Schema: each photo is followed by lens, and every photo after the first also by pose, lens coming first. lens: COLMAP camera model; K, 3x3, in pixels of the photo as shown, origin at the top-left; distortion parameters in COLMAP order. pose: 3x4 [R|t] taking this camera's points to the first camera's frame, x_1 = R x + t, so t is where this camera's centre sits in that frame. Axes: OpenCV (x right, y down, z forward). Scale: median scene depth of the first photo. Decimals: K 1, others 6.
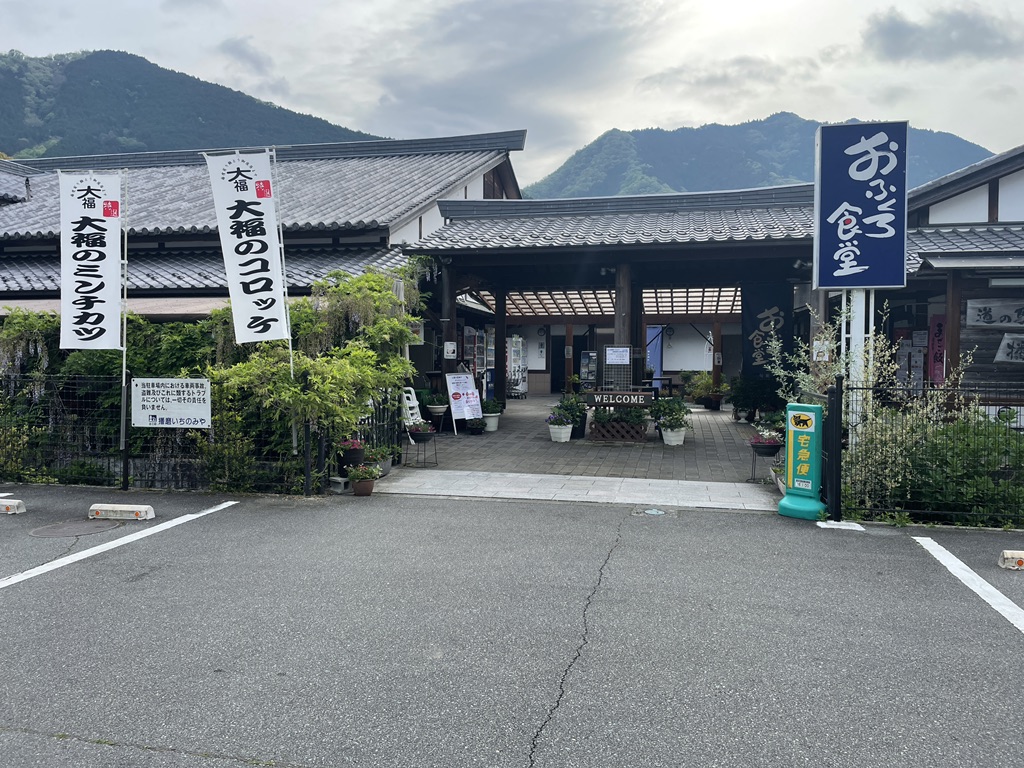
lens RADIAL K [[779.9, 0, 512.0], [0, 779.9, 384.0], [0, 0, 1]] dist [0.093932, -0.120089]
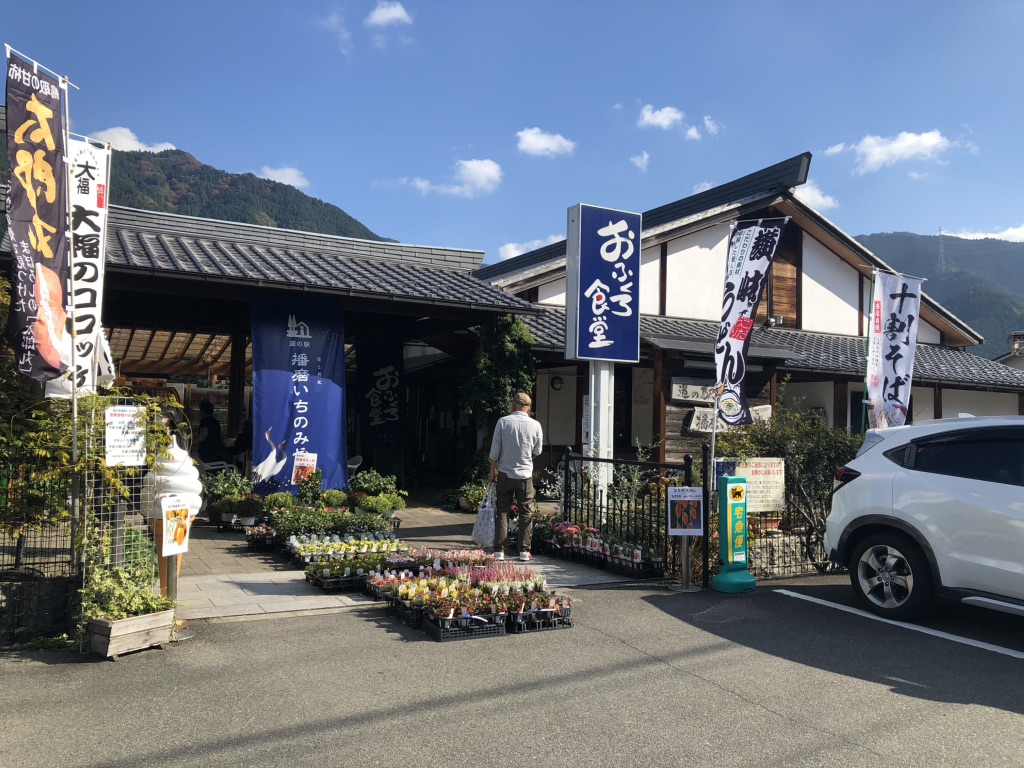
lens RADIAL K [[815.1, 0, 521.7], [0, 815.1, 387.3], [0, 0, 1]] dist [0.097807, -0.161113]
pose [[0.747249, 0.039950, 0.663342, -0.375239], [-0.002780, 0.998371, -0.056996, -0.022051], [-0.664538, 0.040746, 0.746143, 0.255067]]
